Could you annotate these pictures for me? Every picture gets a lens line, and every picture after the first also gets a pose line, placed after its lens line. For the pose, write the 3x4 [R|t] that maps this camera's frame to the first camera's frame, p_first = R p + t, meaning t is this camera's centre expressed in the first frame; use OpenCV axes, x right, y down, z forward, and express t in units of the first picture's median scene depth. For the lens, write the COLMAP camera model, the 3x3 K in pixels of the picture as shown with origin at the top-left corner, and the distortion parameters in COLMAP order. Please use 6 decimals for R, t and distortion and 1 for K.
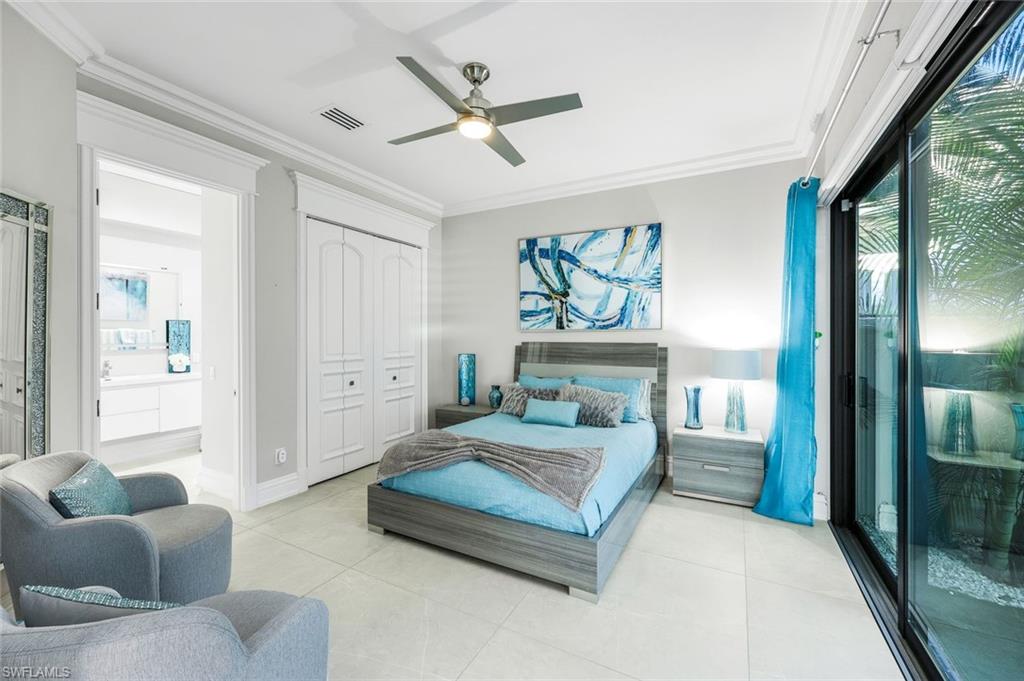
lens RADIAL K [[419.9, 0, 509.1], [0, 419.9, 339.3], [0, 0, 1]] dist [-0.002076, -0.000170]
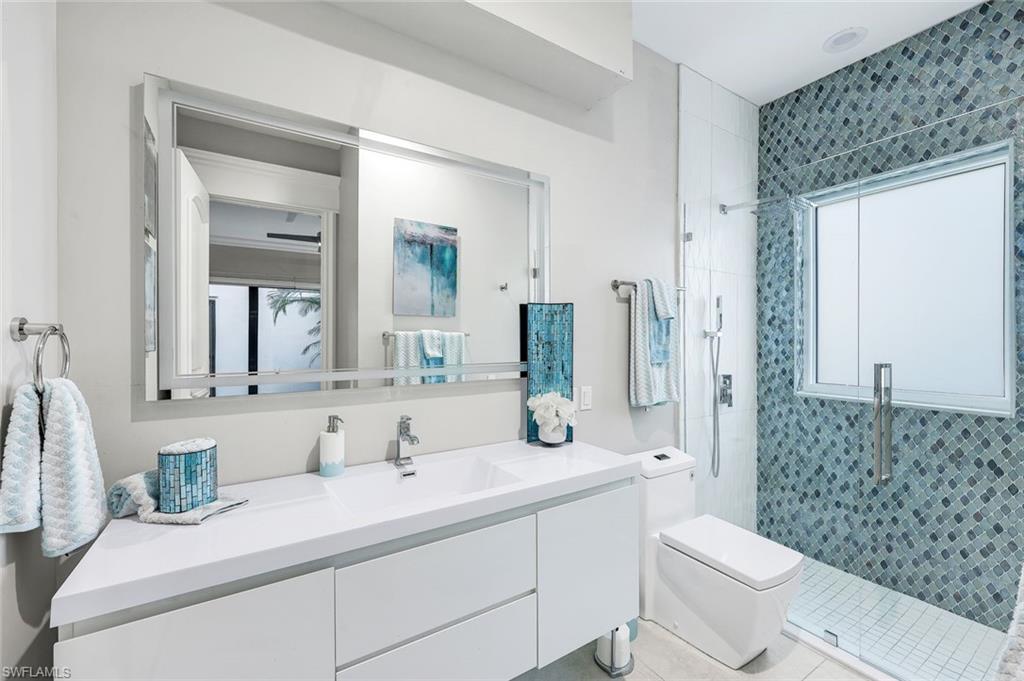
lens RADIAL K [[419.9, 0, 514.2], [0, 419.9, 340.0], [0, 0, 1]] dist [-0.002076, -0.000170]
pose [[0.871436, -0.007501, -0.490451, -0.537973], [0.007768, 0.999969, -0.001492, -0.010155], [0.490447, -0.002510, 0.871467, 0.561288]]
